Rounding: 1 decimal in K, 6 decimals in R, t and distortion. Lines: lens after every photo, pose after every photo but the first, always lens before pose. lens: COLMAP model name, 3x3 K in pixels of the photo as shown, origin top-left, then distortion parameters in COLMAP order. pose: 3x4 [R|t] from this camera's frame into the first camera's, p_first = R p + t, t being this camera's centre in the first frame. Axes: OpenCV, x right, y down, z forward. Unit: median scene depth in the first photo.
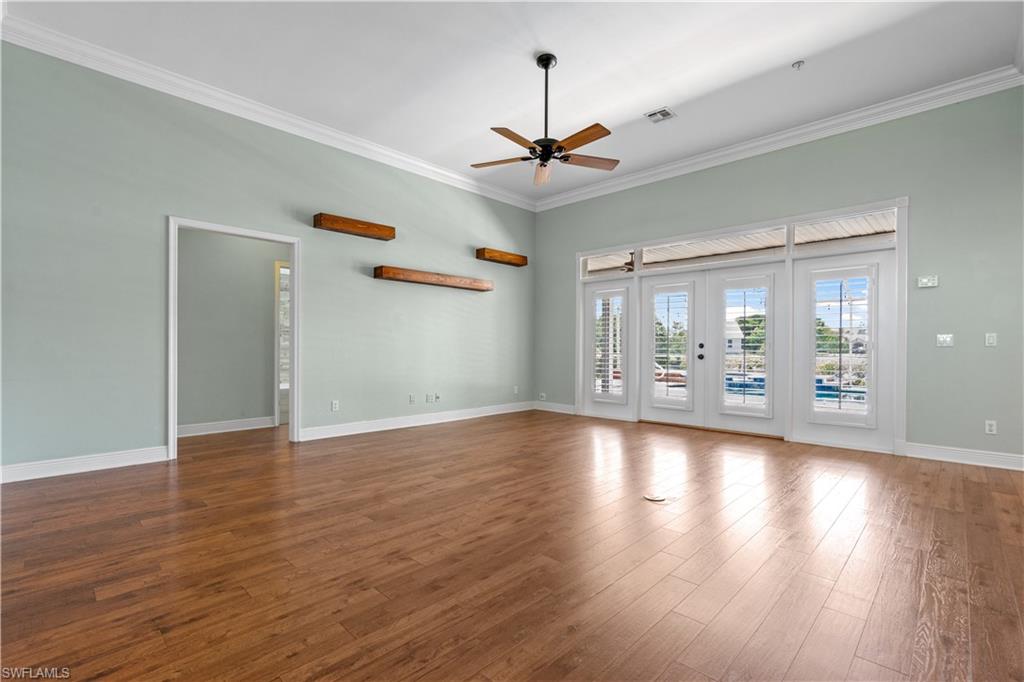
lens RADIAL K [[468.6, 0, 515.5], [0, 468.6, 346.9], [0, 0, 1]] dist [-0.002929, 0.000832]
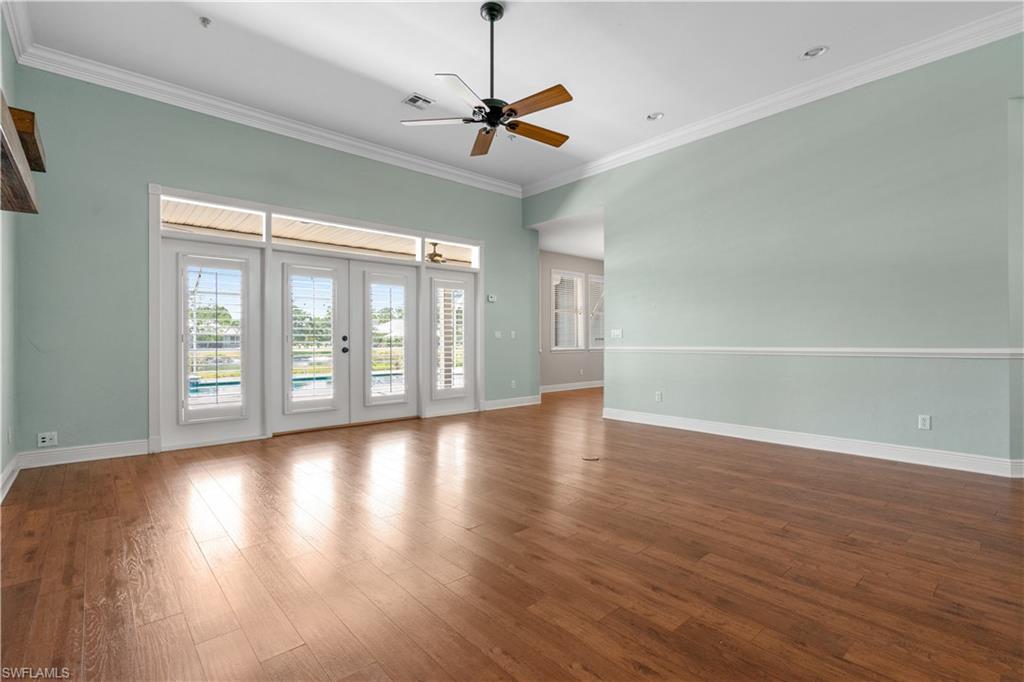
lens RADIAL K [[469.0, 0, 517.2], [0, 469.0, 342.7], [0, 0, 1]] dist [-0.004711, 0.000043]
pose [[0.070581, -0.008652, 0.997469, -1.014536], [0.001192, 0.999962, 0.008589, -0.003709], [-0.997505, 0.000582, 0.070588, 1.138386]]
